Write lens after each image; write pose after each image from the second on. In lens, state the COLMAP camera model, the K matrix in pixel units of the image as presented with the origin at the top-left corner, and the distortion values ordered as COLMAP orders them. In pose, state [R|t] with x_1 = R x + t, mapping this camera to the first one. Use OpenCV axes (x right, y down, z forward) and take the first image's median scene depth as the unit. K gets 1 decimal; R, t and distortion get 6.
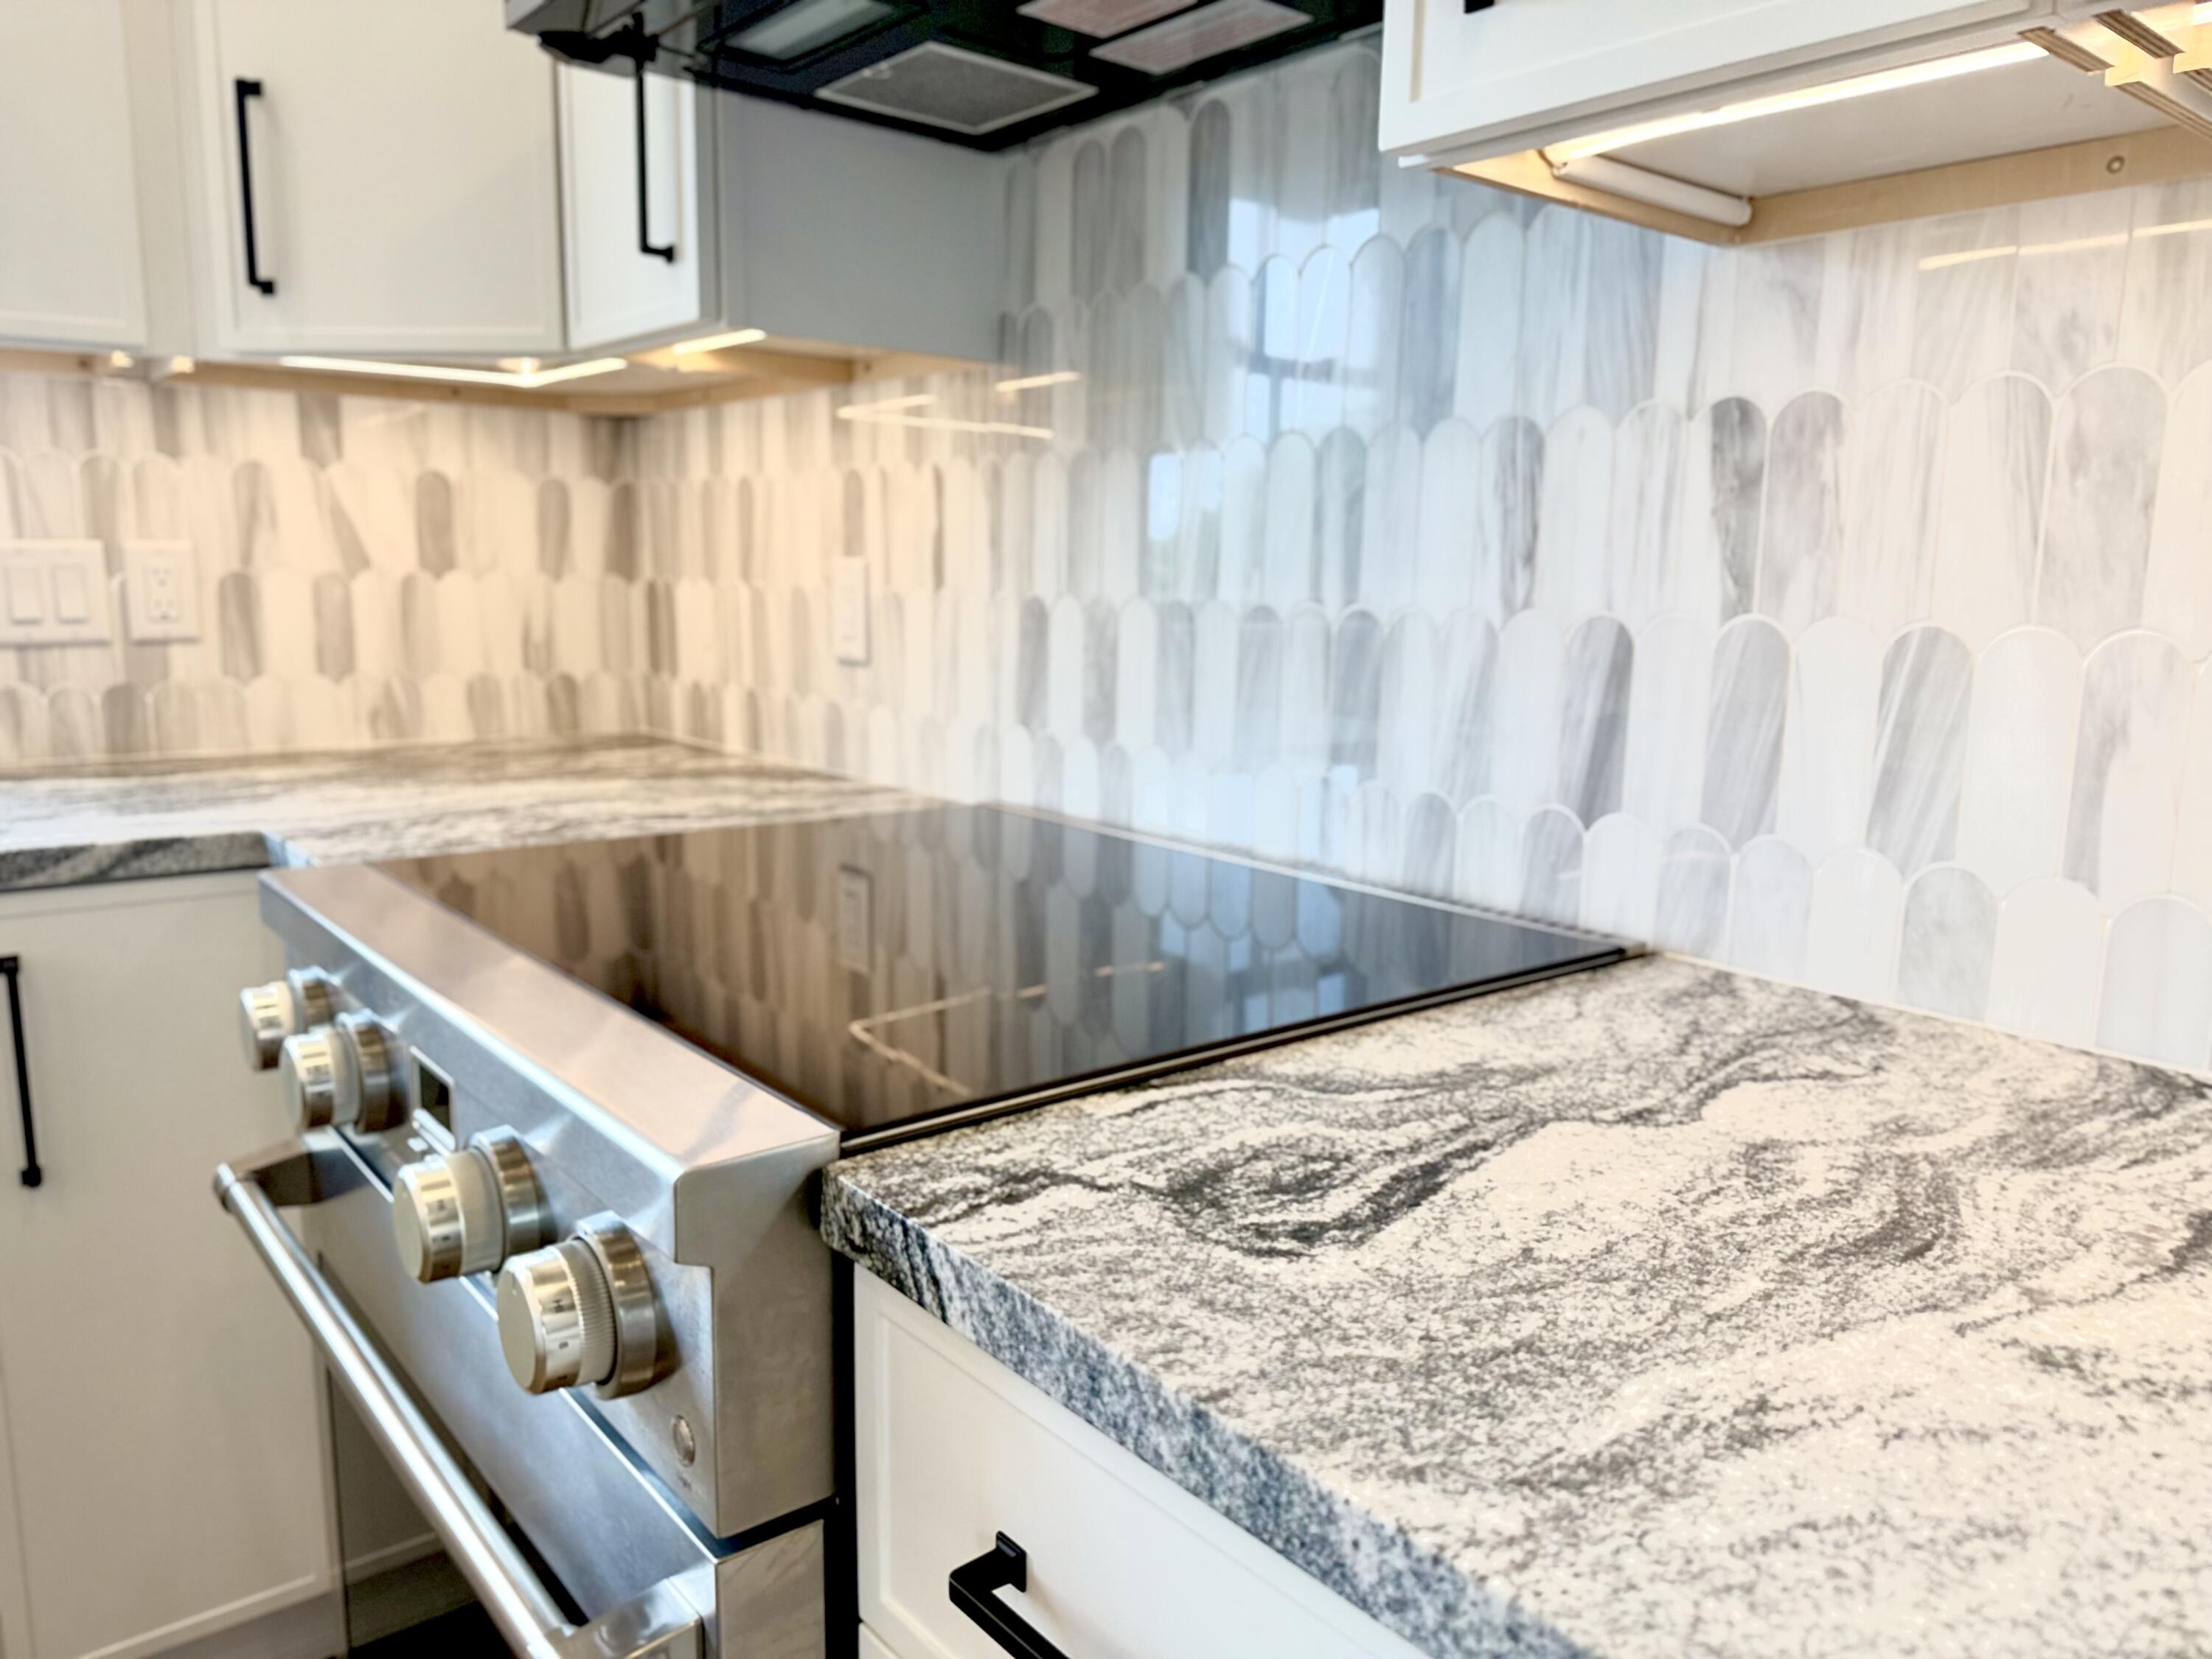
lens RADIAL K [[1549.3, 0, 1094.2], [0, 1549.3, 847.5], [0, 0, 1]] dist [0.071884, -0.091824]
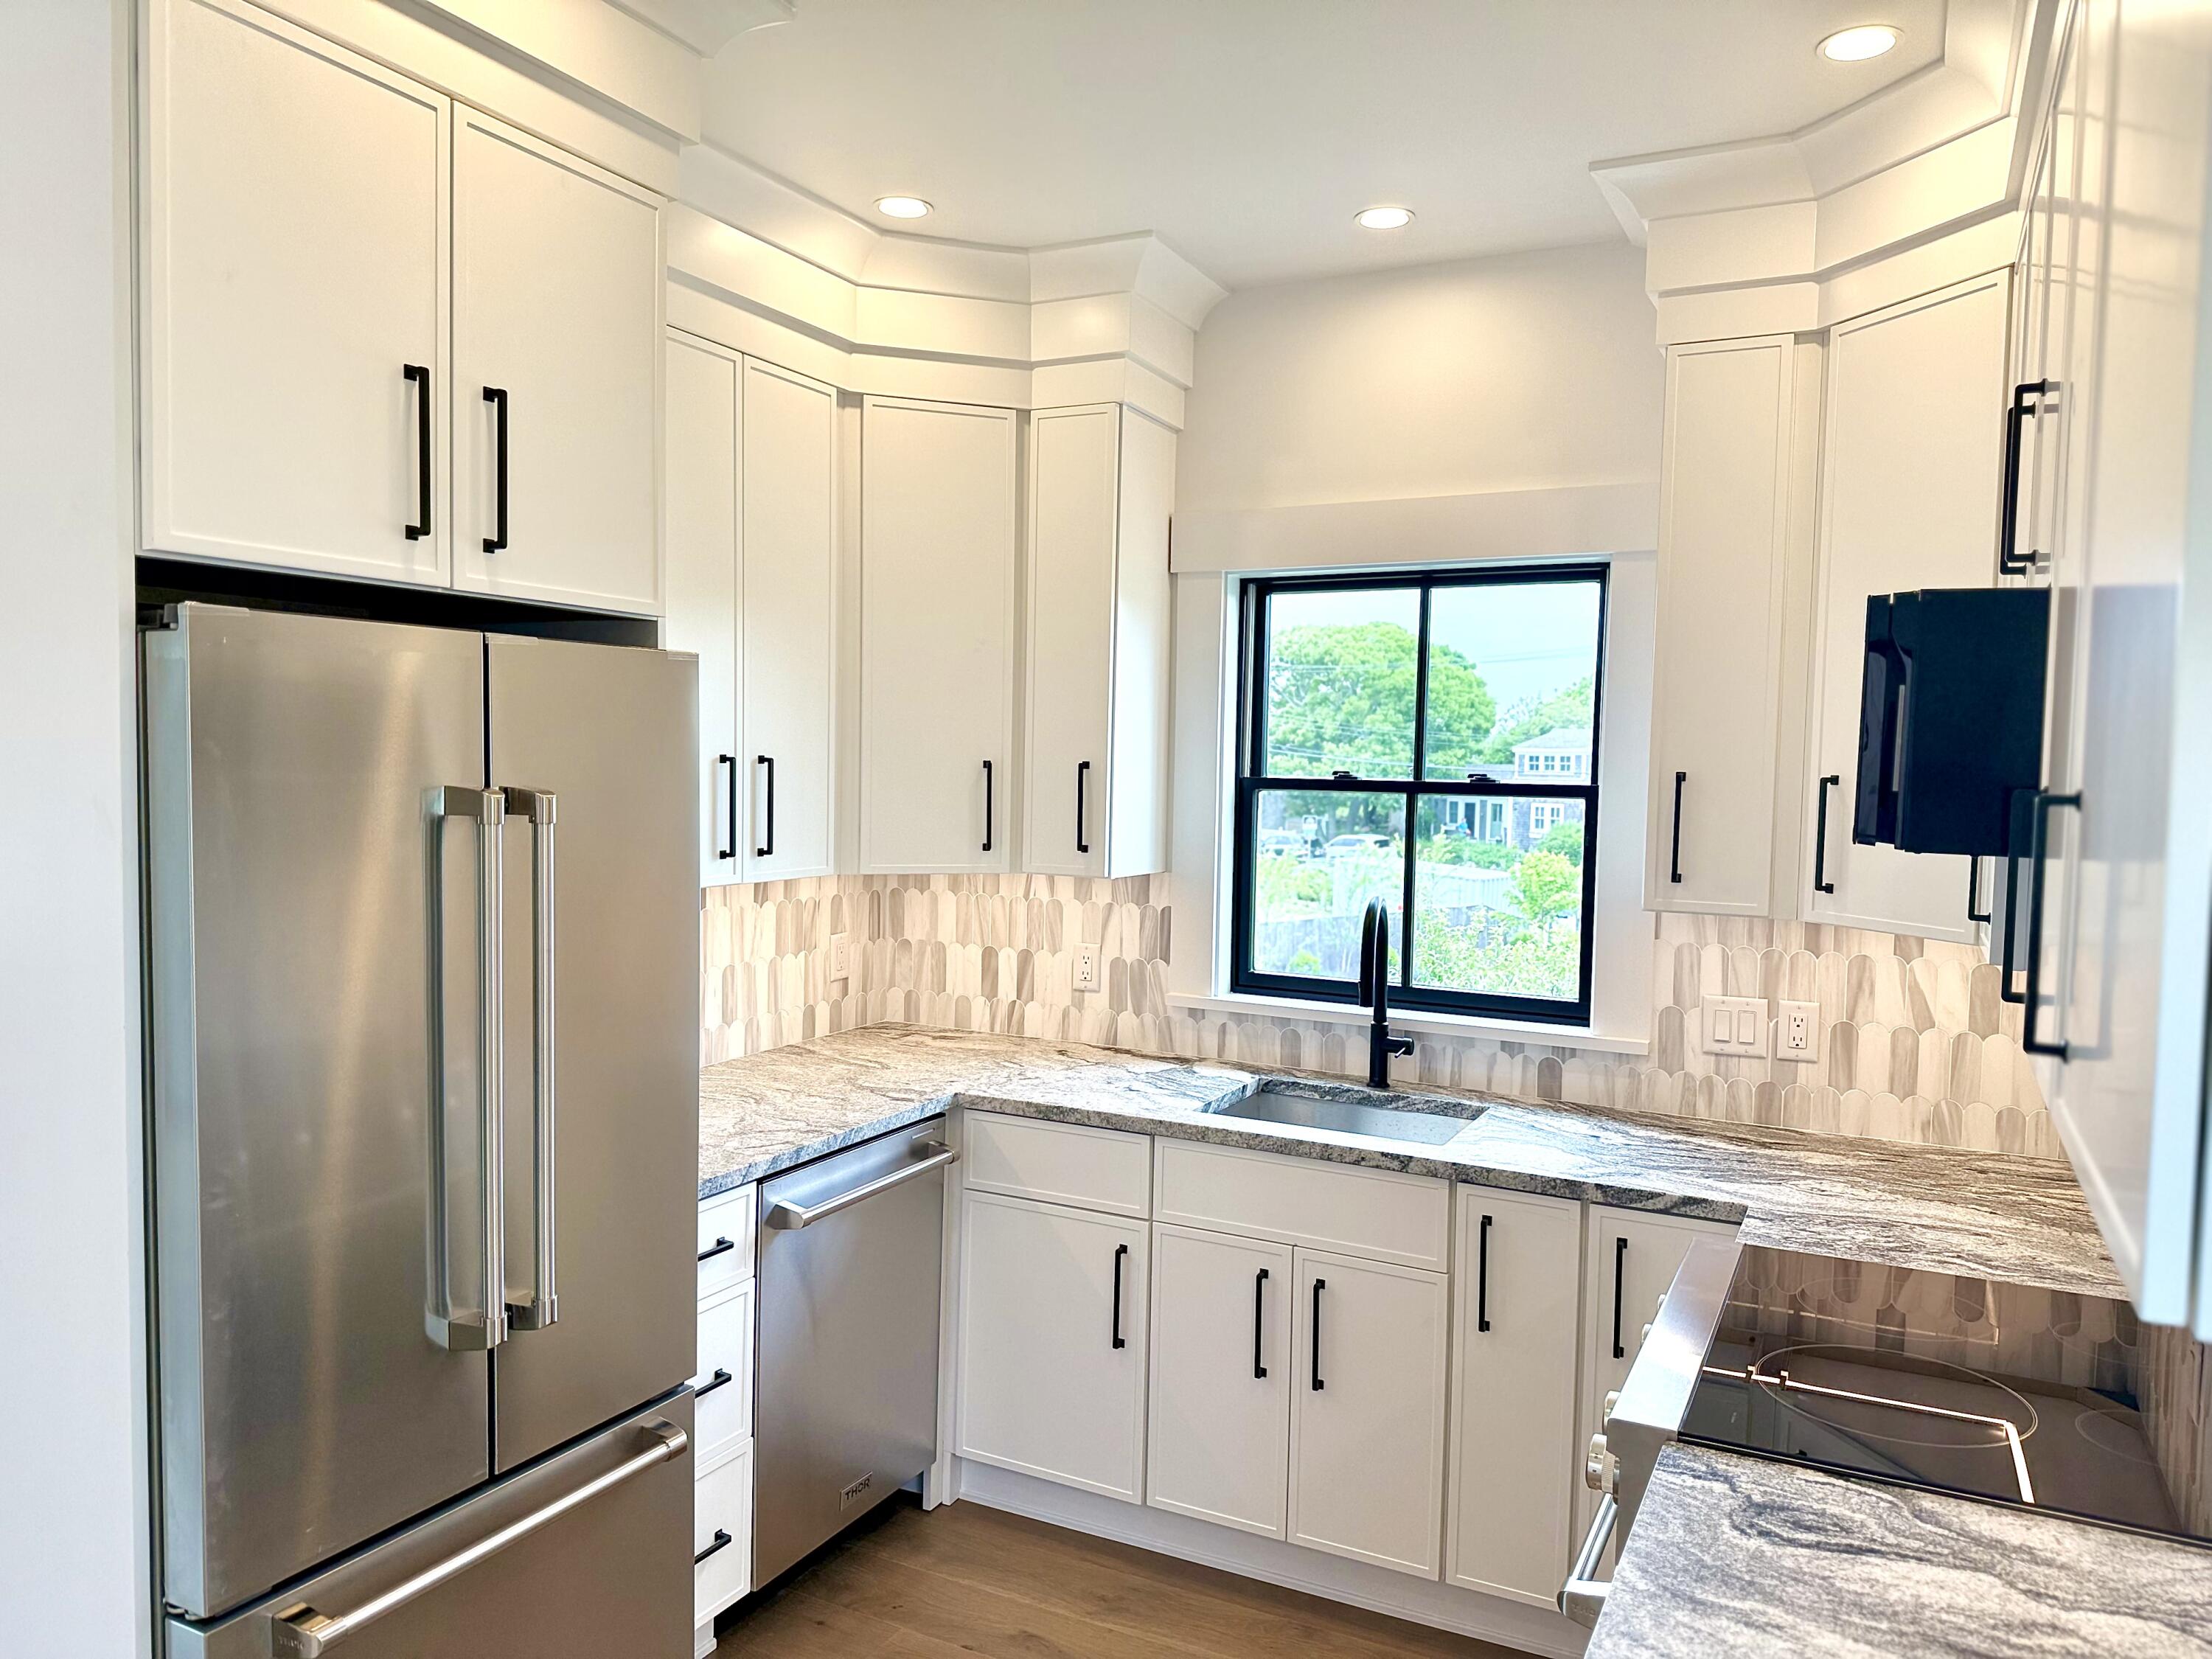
lens RADIAL K [[1549.3, 0, 1089.8], [0, 1549.3, 833.2], [0, 0, 1]] dist [0.071884, -0.091824]
pose [[0.398209, 0.035800, -0.916596, 1.068408], [-0.171384, 0.984546, -0.036003, -0.314302], [0.901142, 0.171426, 0.398191, -0.632268]]
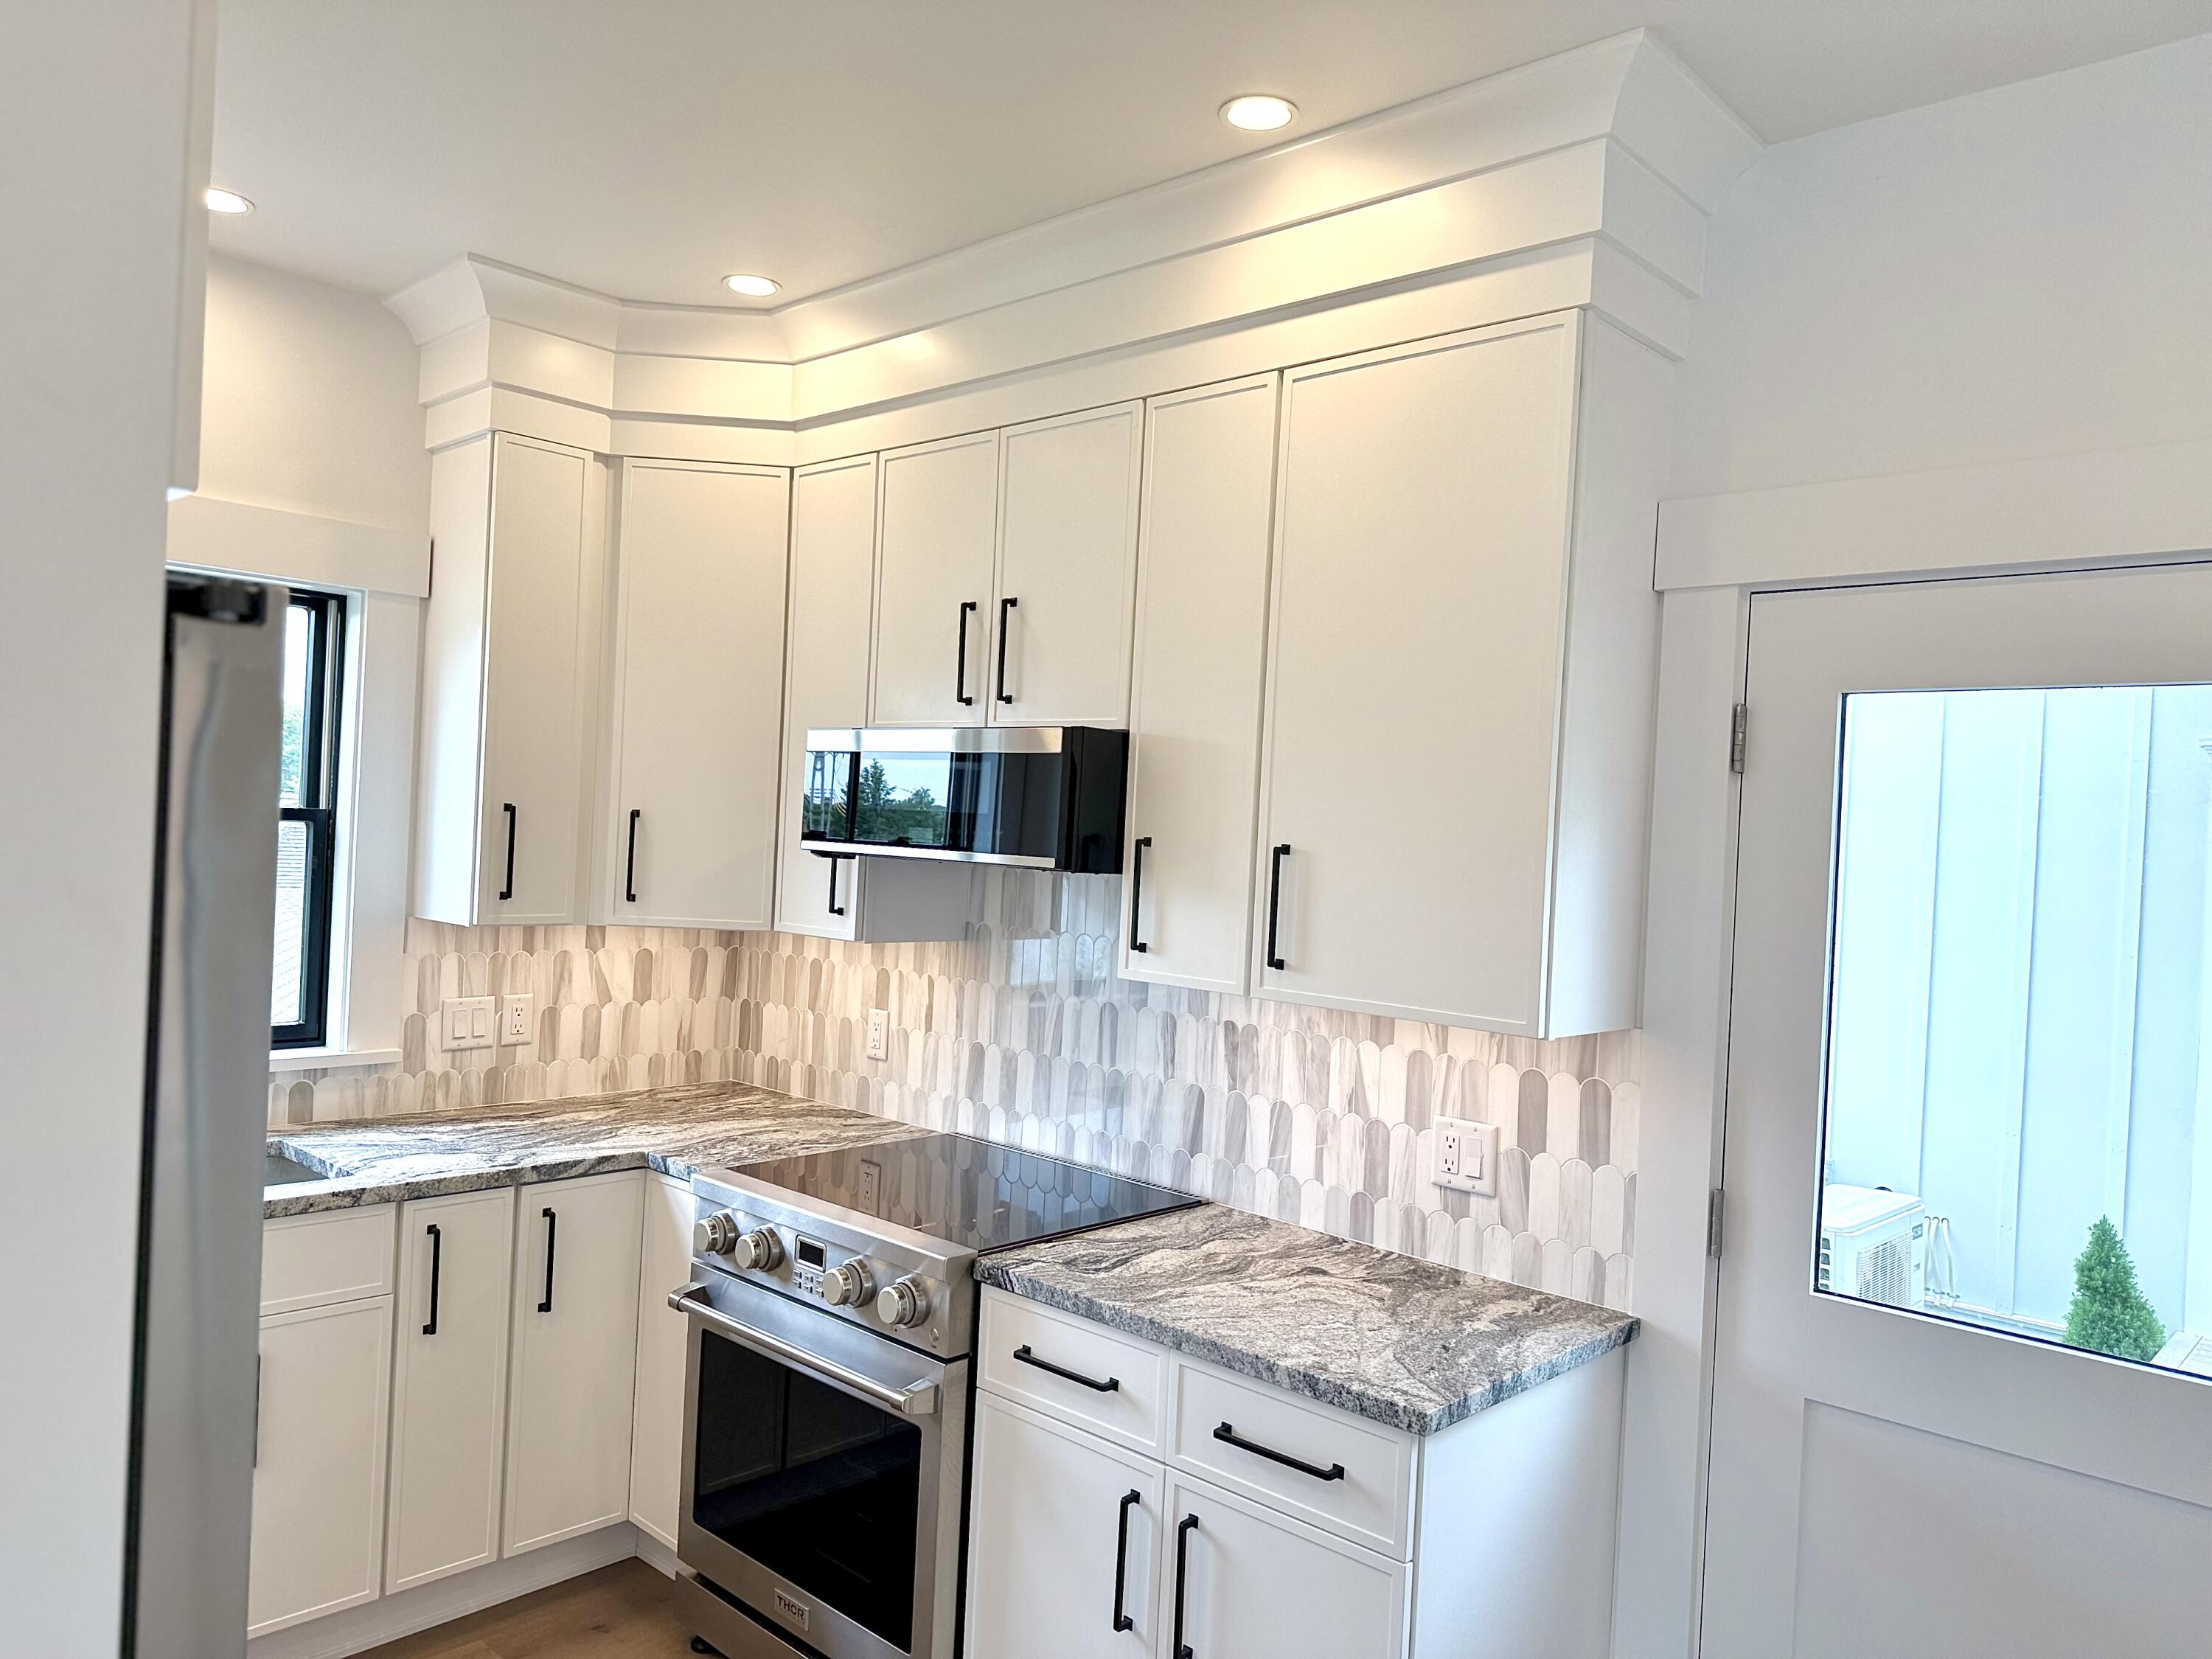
lens RADIAL K [[1549.3, 0, 1104.8], [0, 1549.3, 840.3], [0, 0, 1]] dist [0.071884, -0.091824]
pose [[0.989329, 0.029120, 0.142761, -0.265720], [-0.005642, 0.986746, -0.162175, -0.122532], [-0.145592, 0.159639, 0.976380, -1.841219]]
